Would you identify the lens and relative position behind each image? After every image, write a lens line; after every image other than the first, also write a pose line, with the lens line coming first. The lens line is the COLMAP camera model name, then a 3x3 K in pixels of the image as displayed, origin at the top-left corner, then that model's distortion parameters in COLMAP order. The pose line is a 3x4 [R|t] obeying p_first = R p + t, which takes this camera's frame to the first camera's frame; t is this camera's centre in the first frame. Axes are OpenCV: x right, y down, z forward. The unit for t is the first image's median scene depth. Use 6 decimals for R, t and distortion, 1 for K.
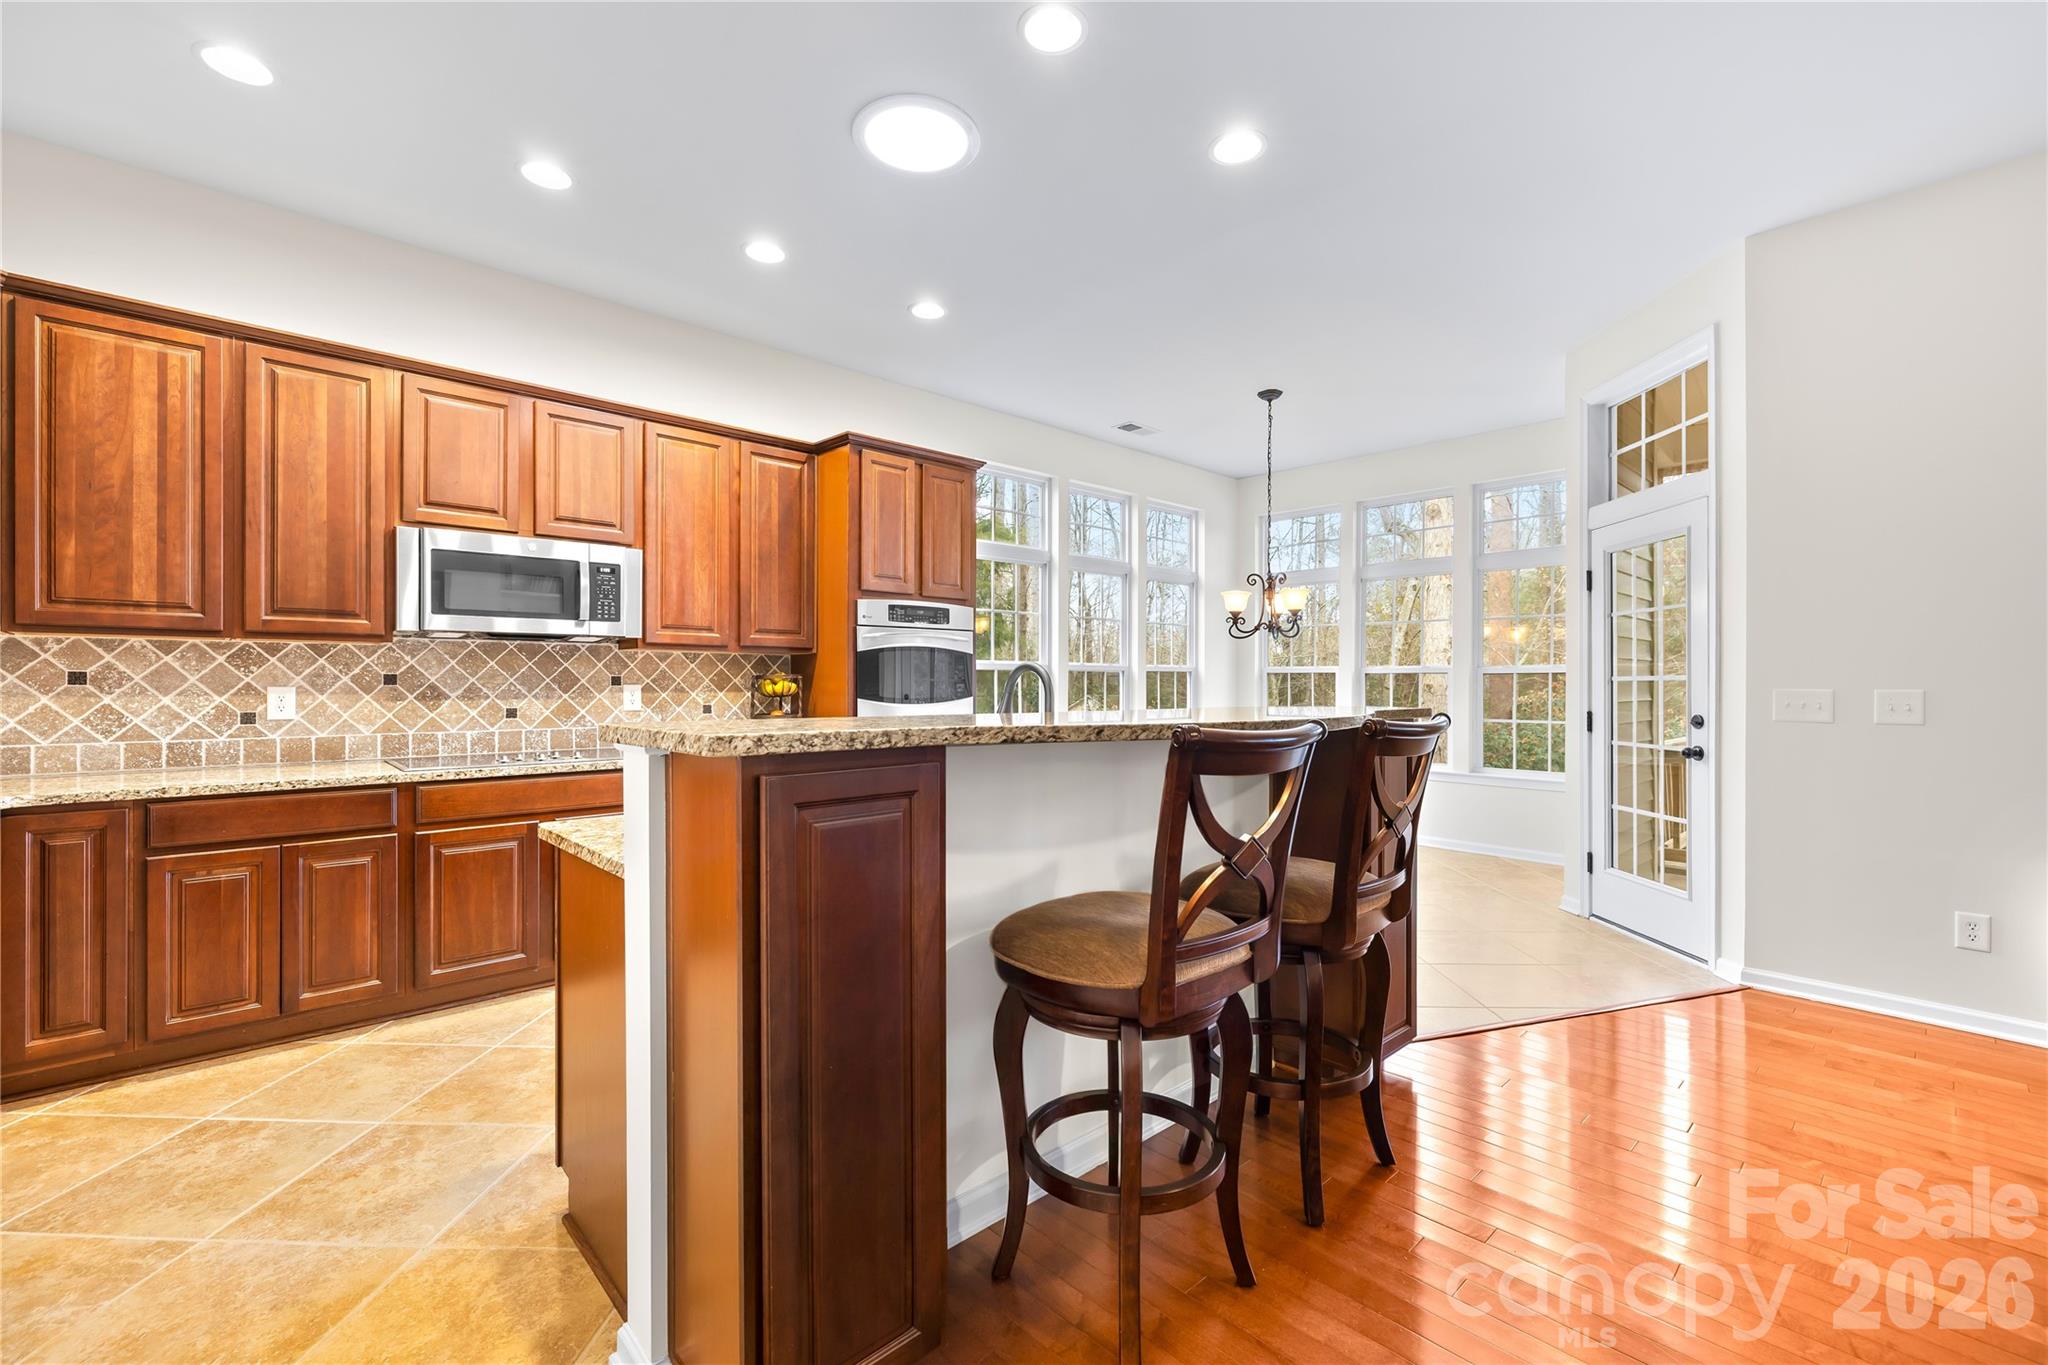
lens RADIAL K [[874.7, 0, 1023.6], [0, 874.7, 681.1], [0, 0, 1]] dist [-0.008910, 0.001196]
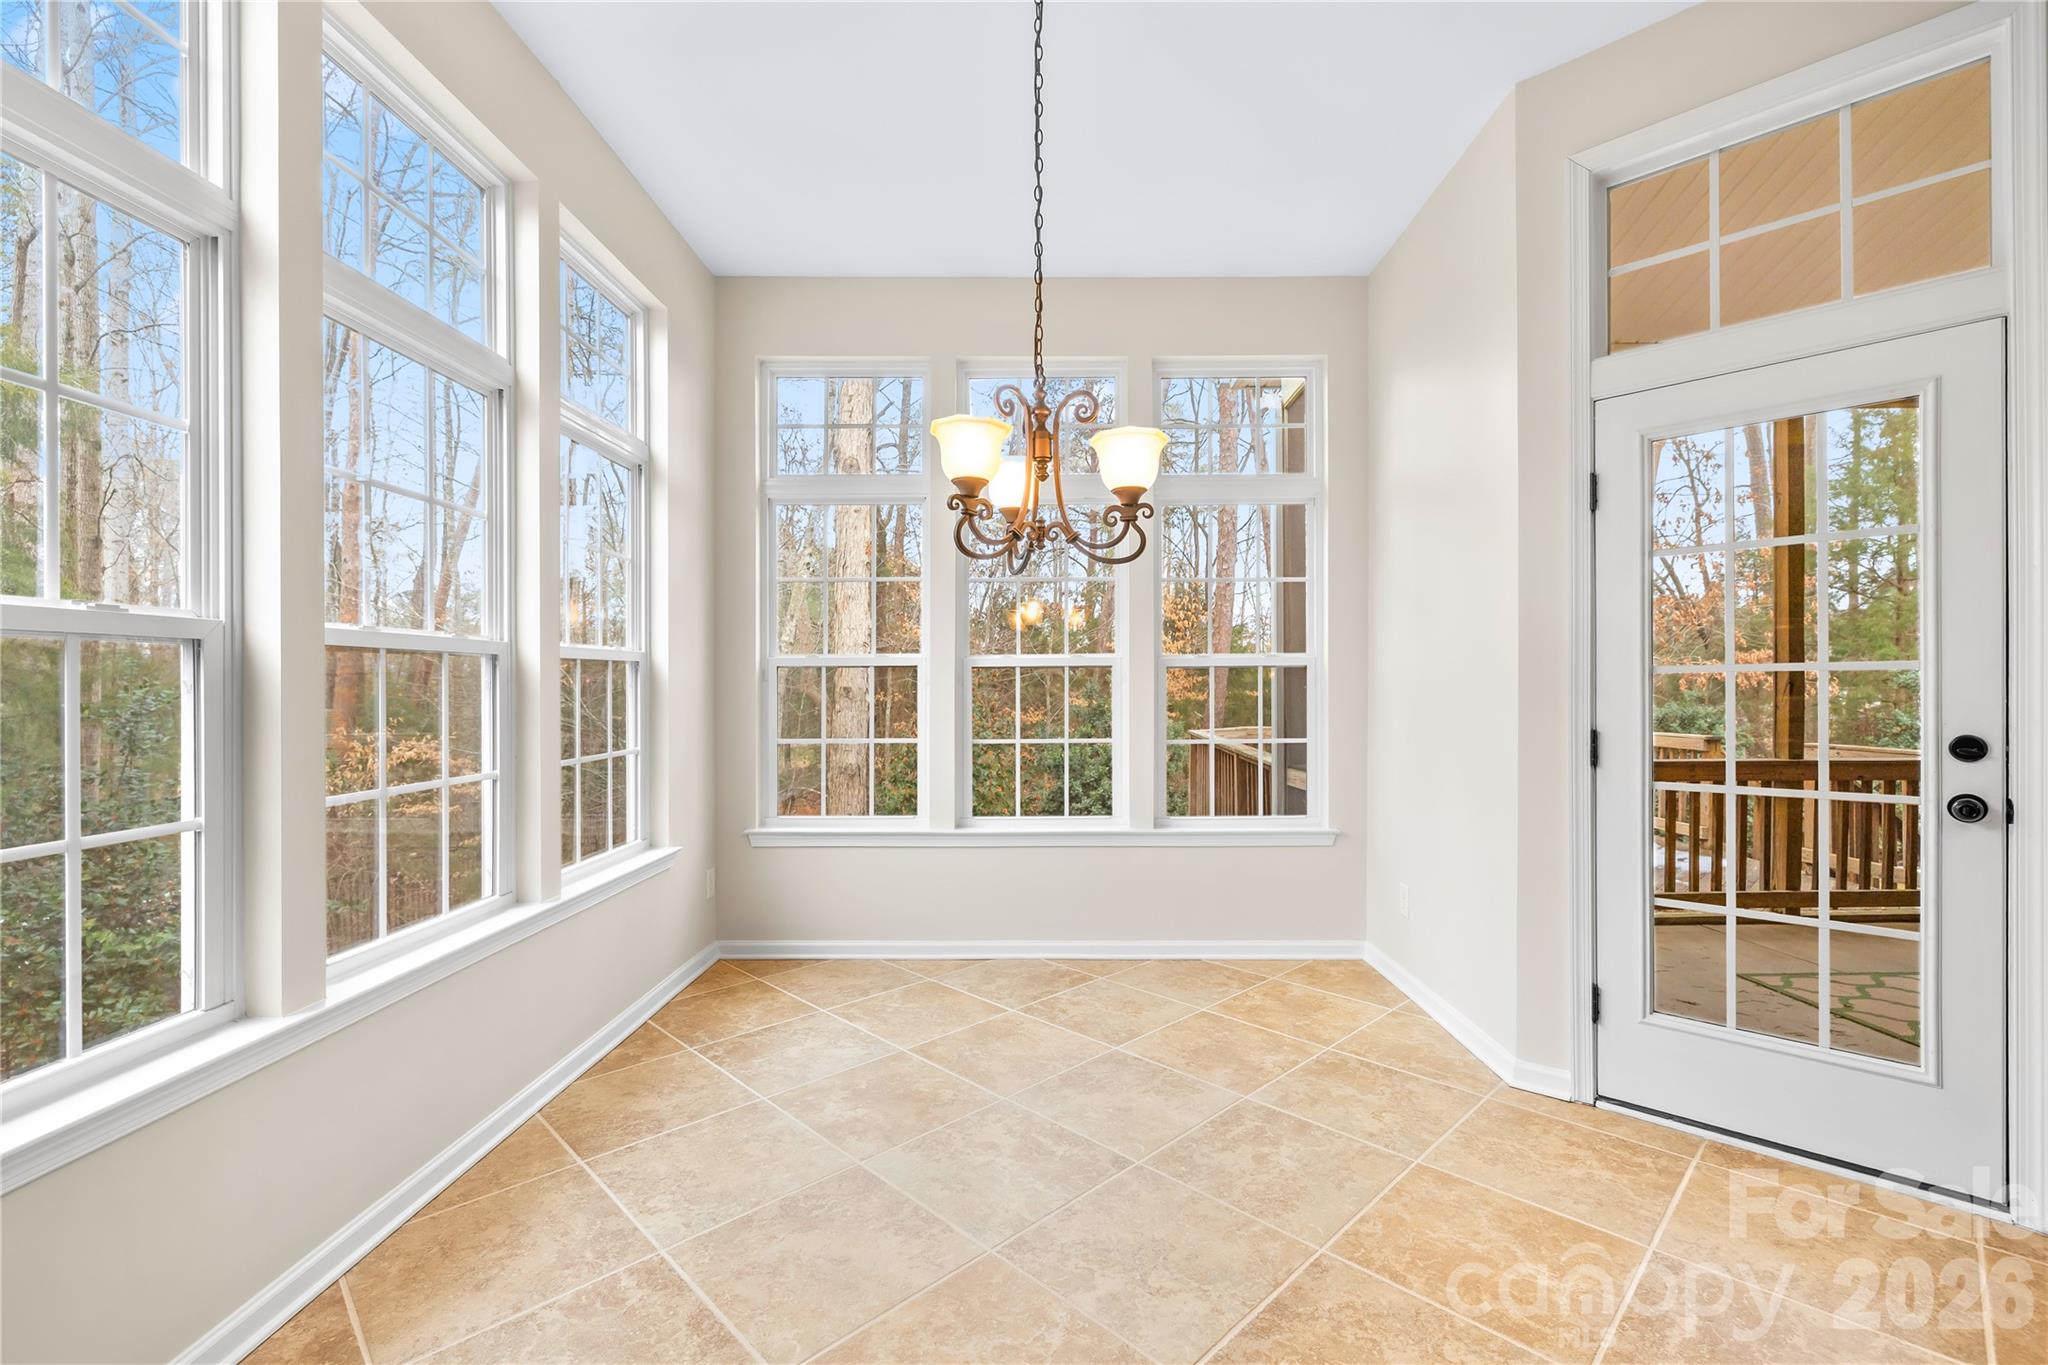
lens RADIAL K [[874.7, 0, 1045.9], [0, 874.7, 686.9], [0, 0, 1]] dist [-0.008910, 0.001196]
pose [[0.674284, -0.010233, 0.738401, 0.009965], [0.007939, 0.999947, 0.006608, 0.001259], [-0.738430, 0.001406, 0.674329, 0.903173]]
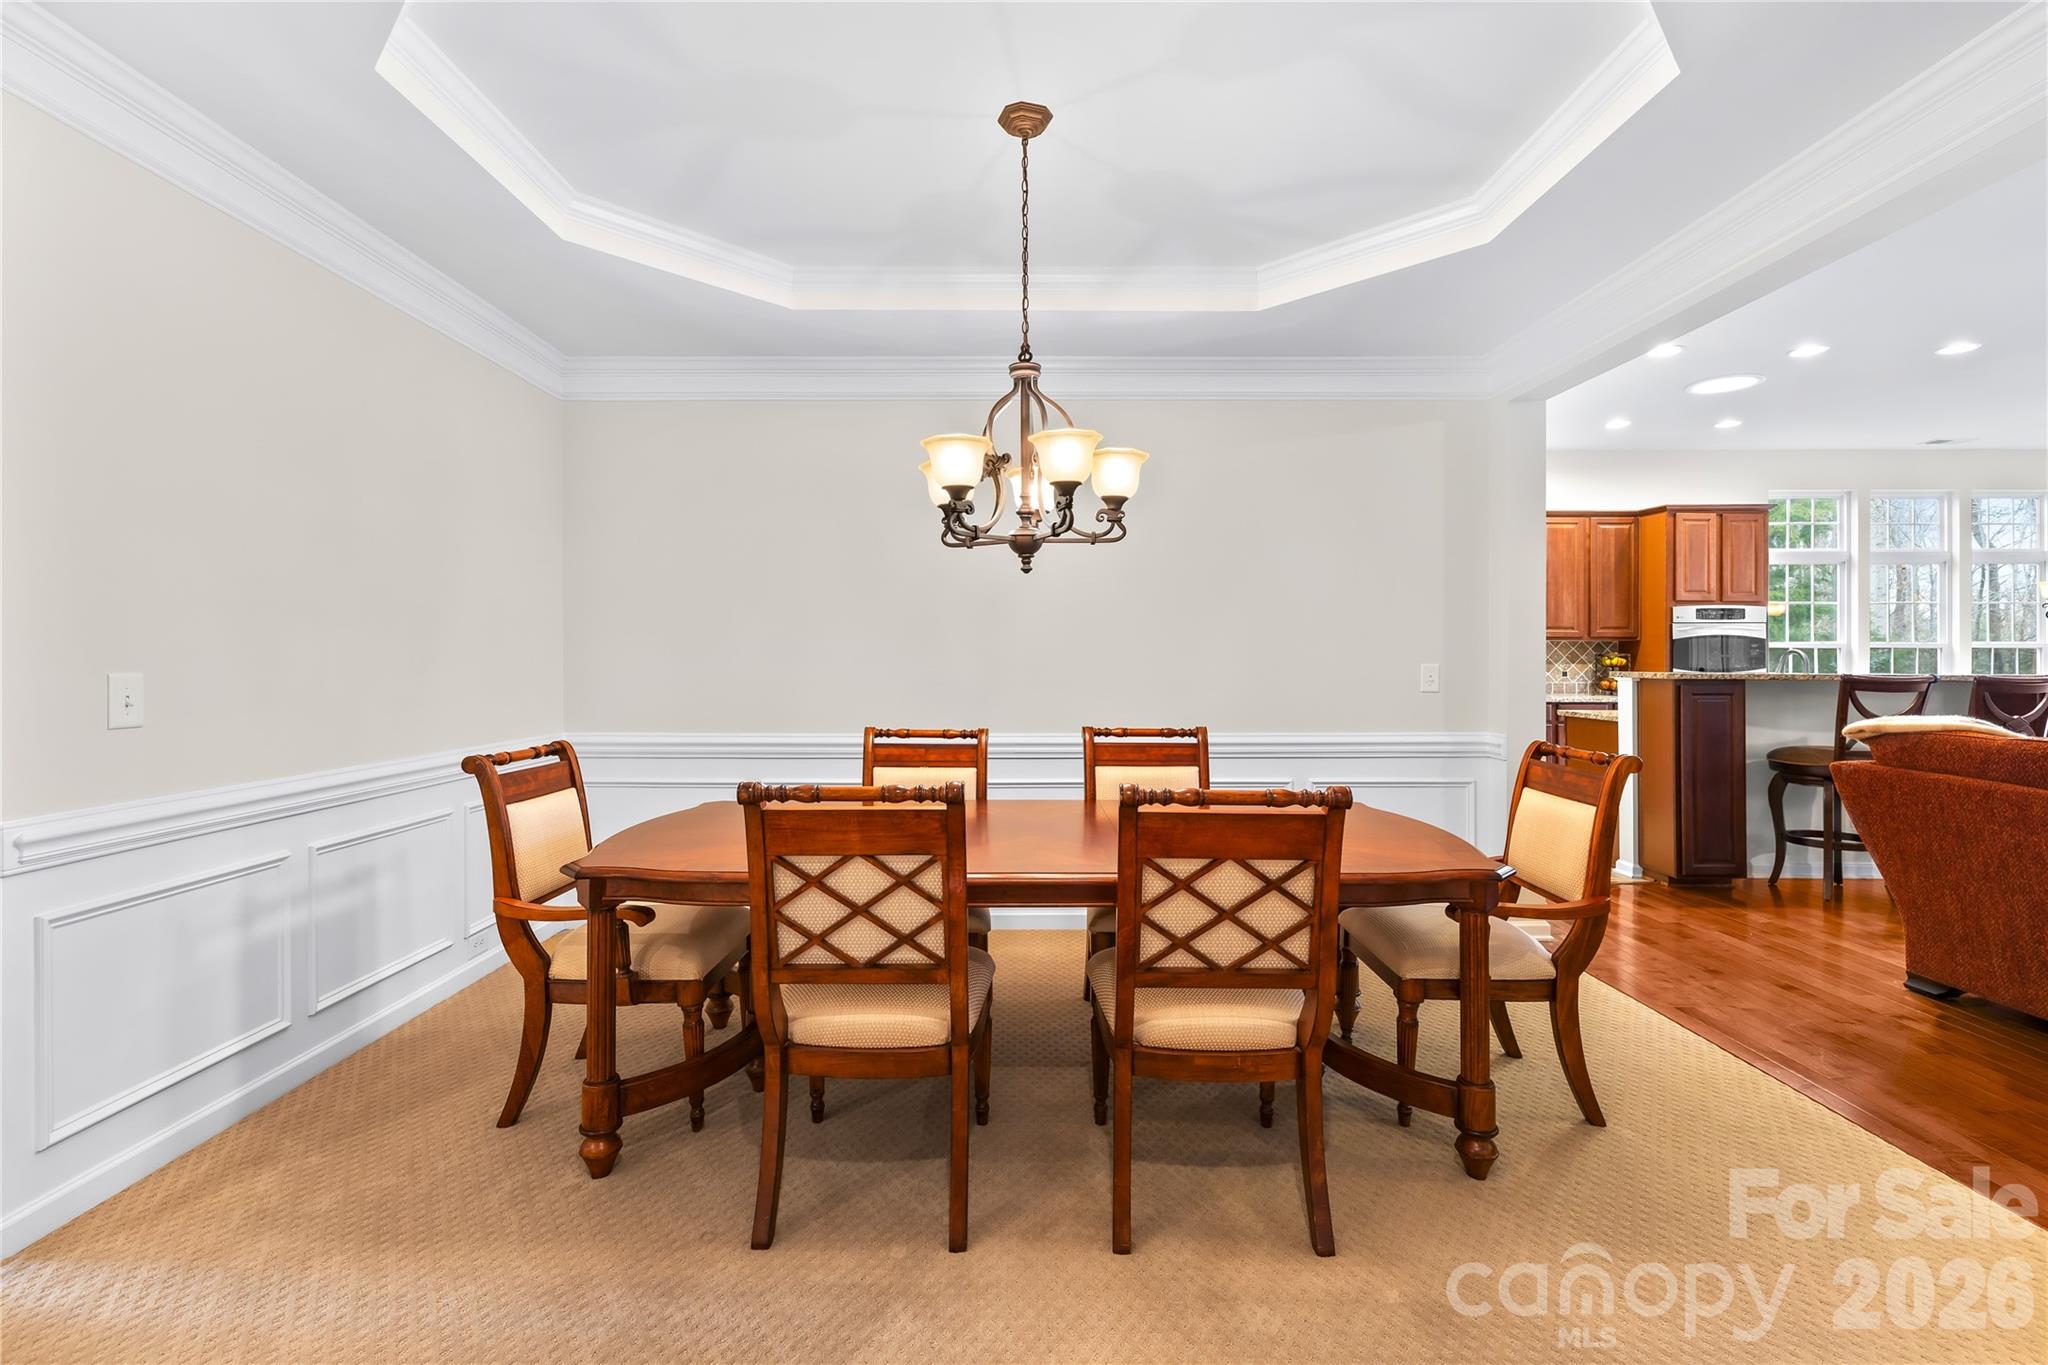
lens RADIAL K [[874.7, 0, 1040.1], [0, 874.7, 663.9], [0, 0, 1]] dist [-0.008910, 0.001196]
pose [[0.724613, 0.003331, -0.689148, 0.070325], [0.000872, 0.999983, 0.005751, 0.001725], [0.689156, -0.004768, 0.724598, -0.949506]]
